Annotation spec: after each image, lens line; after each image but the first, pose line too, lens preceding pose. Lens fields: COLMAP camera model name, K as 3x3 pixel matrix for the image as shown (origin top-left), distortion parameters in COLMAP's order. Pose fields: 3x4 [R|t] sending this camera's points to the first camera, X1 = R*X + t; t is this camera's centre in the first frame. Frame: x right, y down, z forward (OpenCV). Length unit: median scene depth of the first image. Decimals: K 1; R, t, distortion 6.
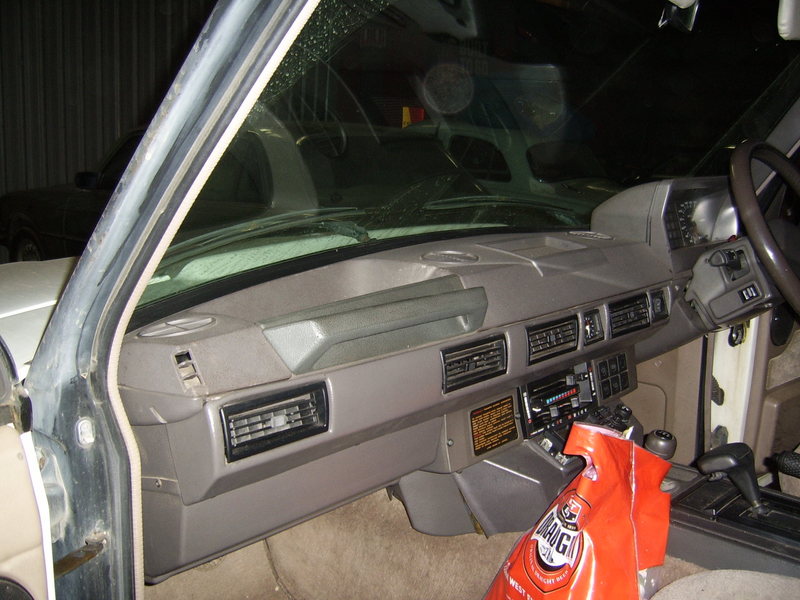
lens RADIAL K [[834.0, 0, 399.9], [0, 834.0, 299.6], [0, 0, 1]] dist [-0.044962, 0.000000]
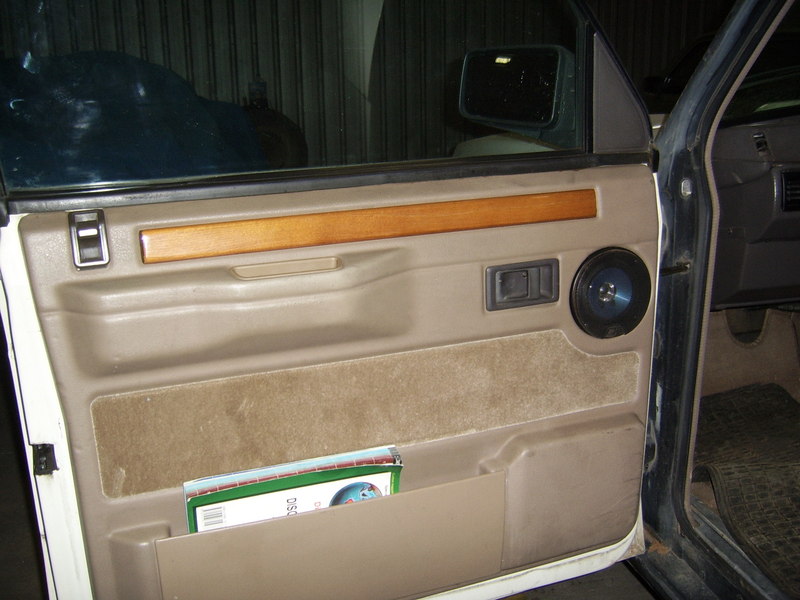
lens RADIAL K [[834.0, 0, 400.1], [0, 834.0, 300.4], [0, 0, 1]] dist [-0.044962, 0.000000]
pose [[0.789984, 0.140821, -0.596737, 0.141748], [-0.064655, 0.986974, 0.147318, 0.175921], [0.609709, -0.077797, 0.788798, -0.535404]]
